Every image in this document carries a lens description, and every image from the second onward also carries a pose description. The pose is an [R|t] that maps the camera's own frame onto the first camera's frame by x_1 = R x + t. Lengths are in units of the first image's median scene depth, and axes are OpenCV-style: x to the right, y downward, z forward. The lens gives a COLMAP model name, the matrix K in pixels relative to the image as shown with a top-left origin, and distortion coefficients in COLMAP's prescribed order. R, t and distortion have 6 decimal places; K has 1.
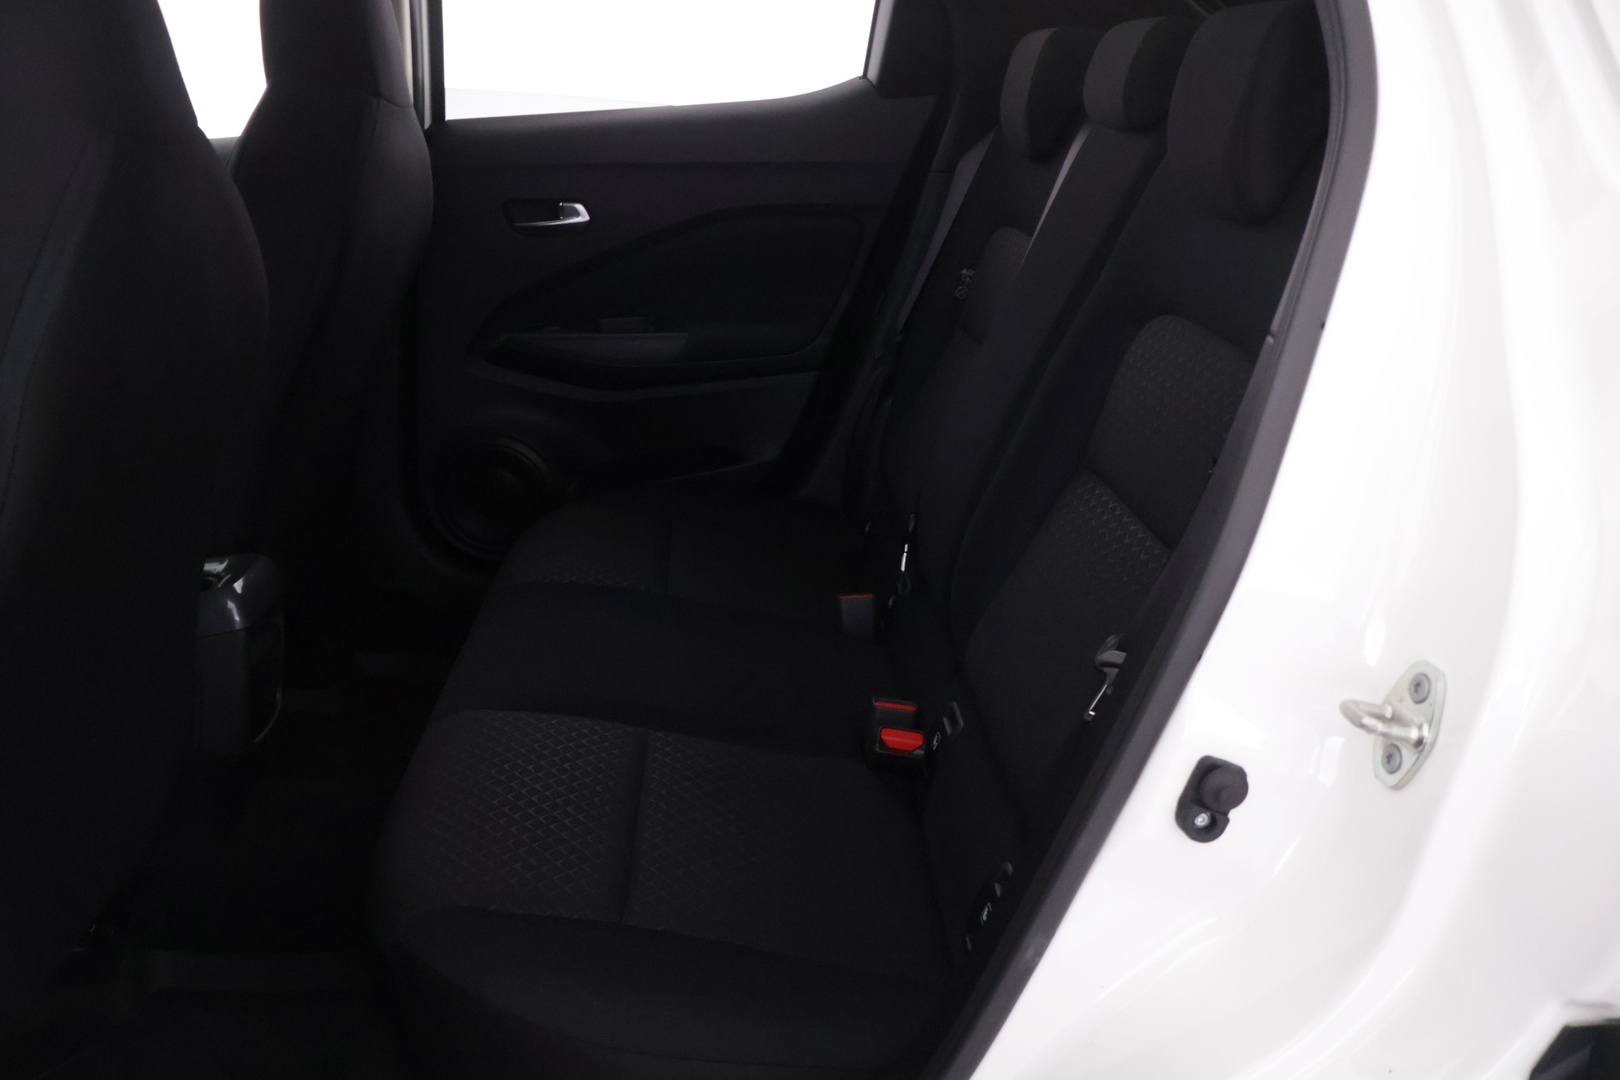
lens RADIAL K [[1340.4, 0, 810.0], [0, 1340.4, 540.0], [0, 0, 1]] dist [0.043430, 0.005996]
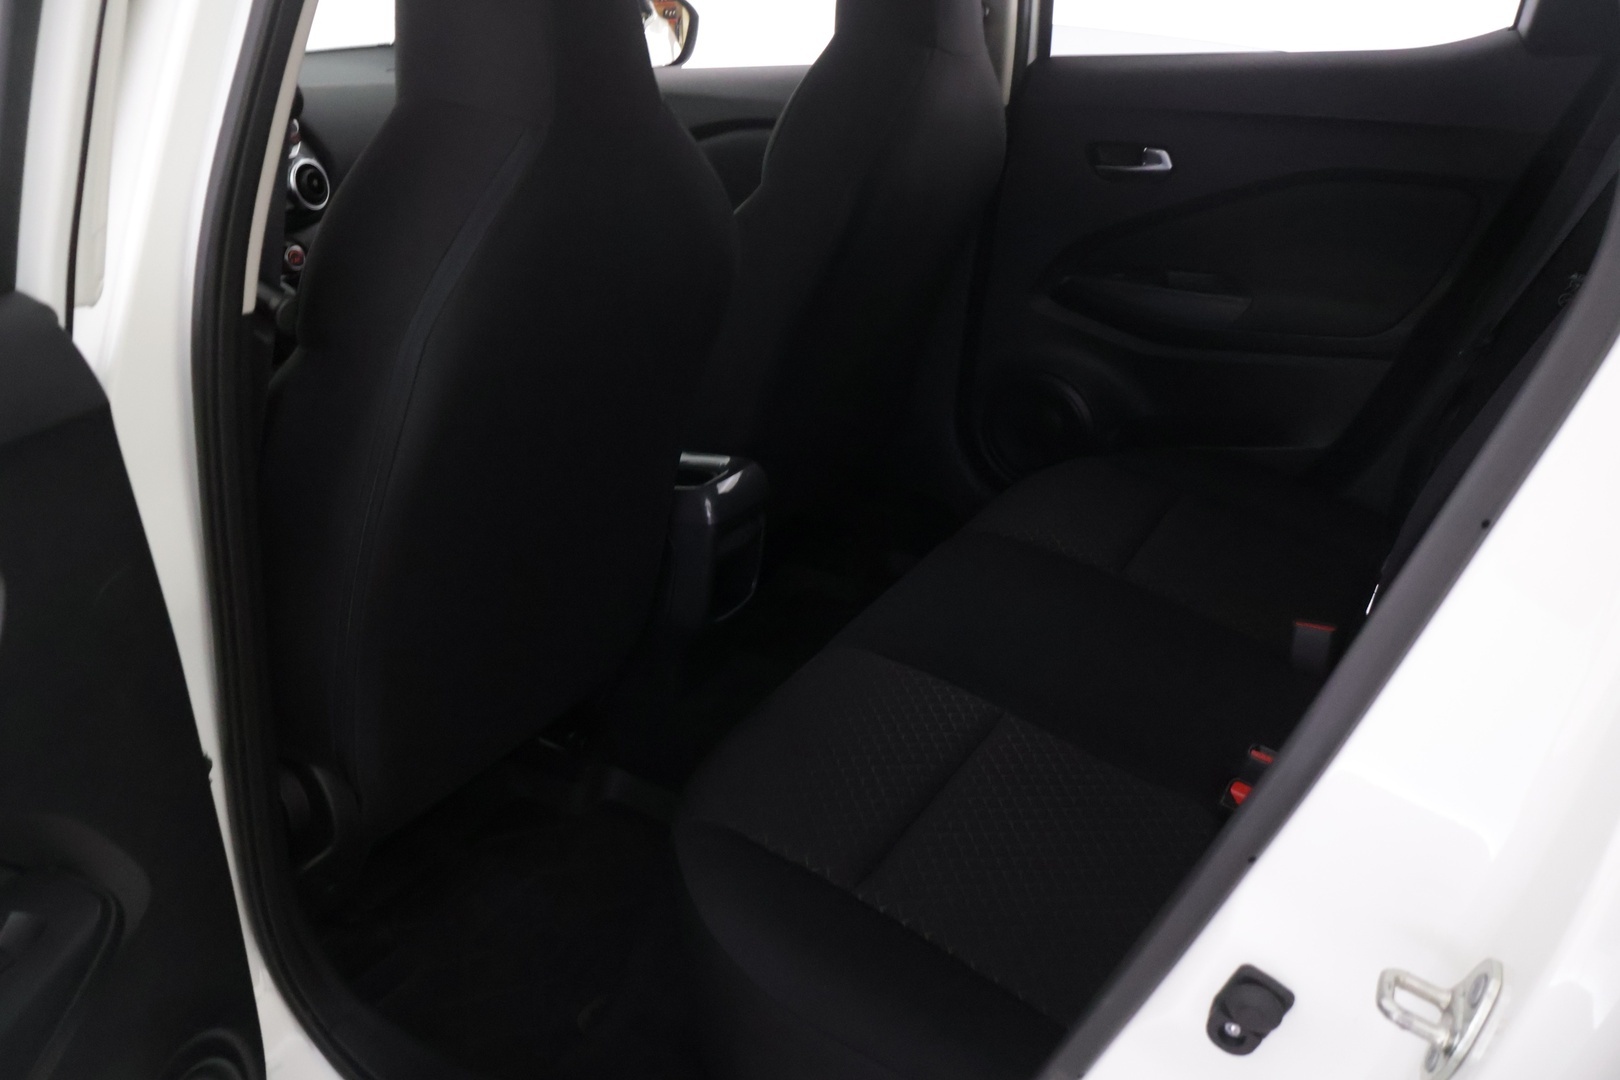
lens RADIAL K [[1343.1, 0, 809.7], [0, 1343.1, 561.4], [0, 0, 1]] dist [-0.004255, 0.030172]
pose [[0.849274, 0.228764, -0.475816, 0.136632], [-0.181920, 0.972856, 0.143027, -0.056561], [0.495620, -0.034909, 0.867838, 0.035750]]
